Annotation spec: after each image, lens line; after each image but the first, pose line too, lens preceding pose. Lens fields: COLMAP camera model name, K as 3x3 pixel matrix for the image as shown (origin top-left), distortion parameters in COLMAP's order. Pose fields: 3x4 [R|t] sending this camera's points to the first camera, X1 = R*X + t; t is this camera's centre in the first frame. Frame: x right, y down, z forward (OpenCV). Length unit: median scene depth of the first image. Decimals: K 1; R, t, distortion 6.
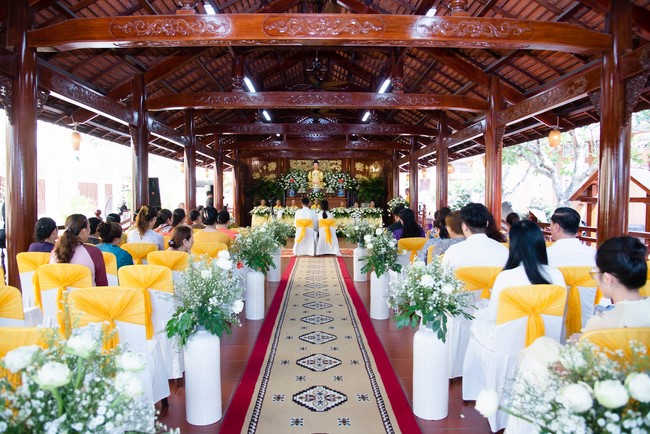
lens RADIAL K [[453.8, 0, 325.0], [0, 453.8, 217.0], [0, 0, 1]] dist [-0.130859, 0.090278]
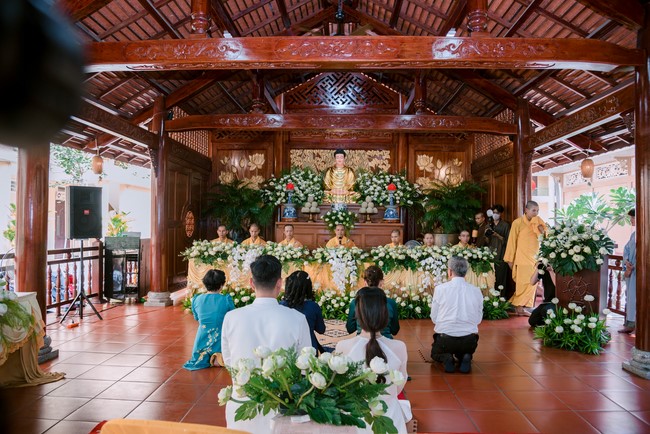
lens RADIAL K [[453.8, 0, 325.0], [0, 453.8, 217.0], [0, 0, 1]] dist [-0.130859, 0.090278]
pose [[0.999240, 0.012253, -0.036992, -0.017099], [-0.014312, 0.998333, -0.055915, -0.019683], [0.036245, 0.056402, 0.997750, 0.486995]]
